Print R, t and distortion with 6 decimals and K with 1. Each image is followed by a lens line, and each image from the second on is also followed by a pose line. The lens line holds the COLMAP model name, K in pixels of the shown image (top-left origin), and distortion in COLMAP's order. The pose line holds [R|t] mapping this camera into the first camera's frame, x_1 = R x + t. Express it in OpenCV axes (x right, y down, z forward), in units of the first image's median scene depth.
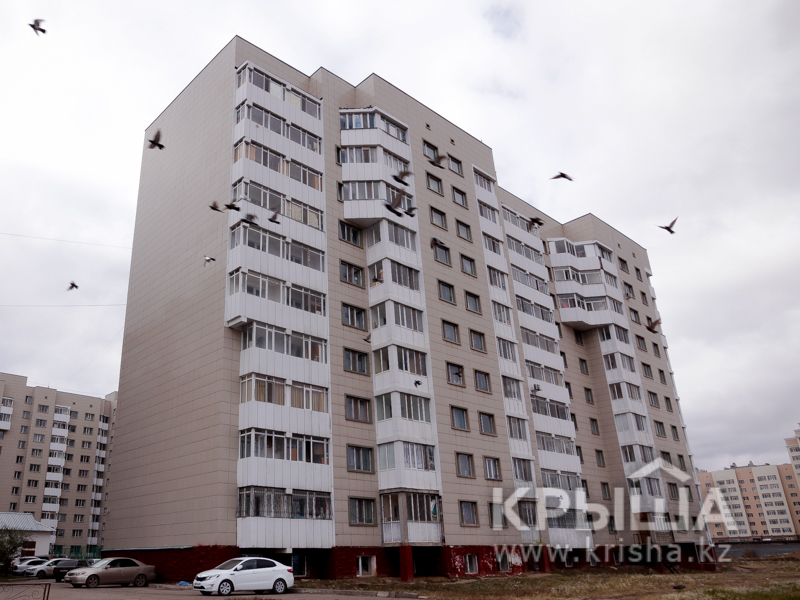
lens RADIAL K [[636.0, 0, 398.4], [0, 636.0, 300.8], [0, 0, 1]] dist [-0.122175, 0.003258]
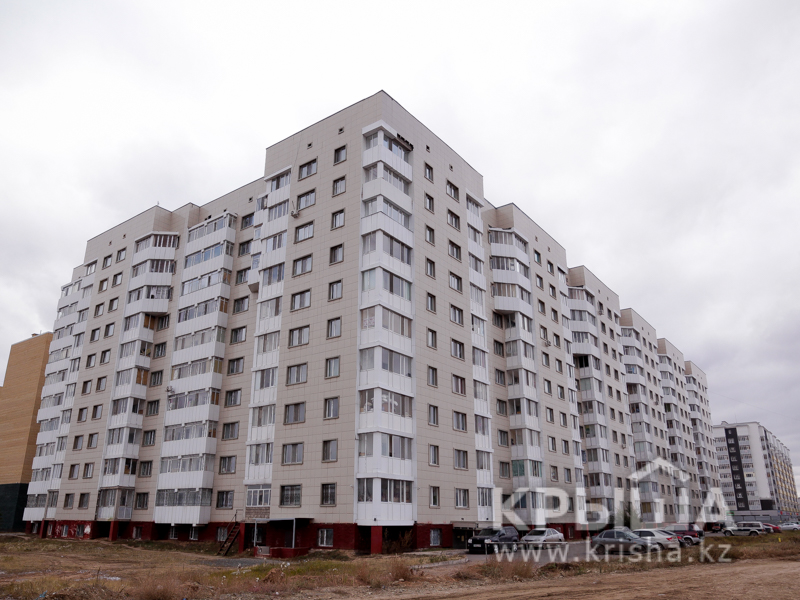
lens RADIAL K [[636.0, 0, 398.4], [0, 636.0, 300.8], [0, 0, 1]] dist [-0.122175, 0.003258]
pose [[0.987456, 0.095063, 0.126071, -0.442886], [-0.099710, 0.994532, 0.031055, -0.155657], [-0.122430, -0.043236, 0.991535, -0.395859]]
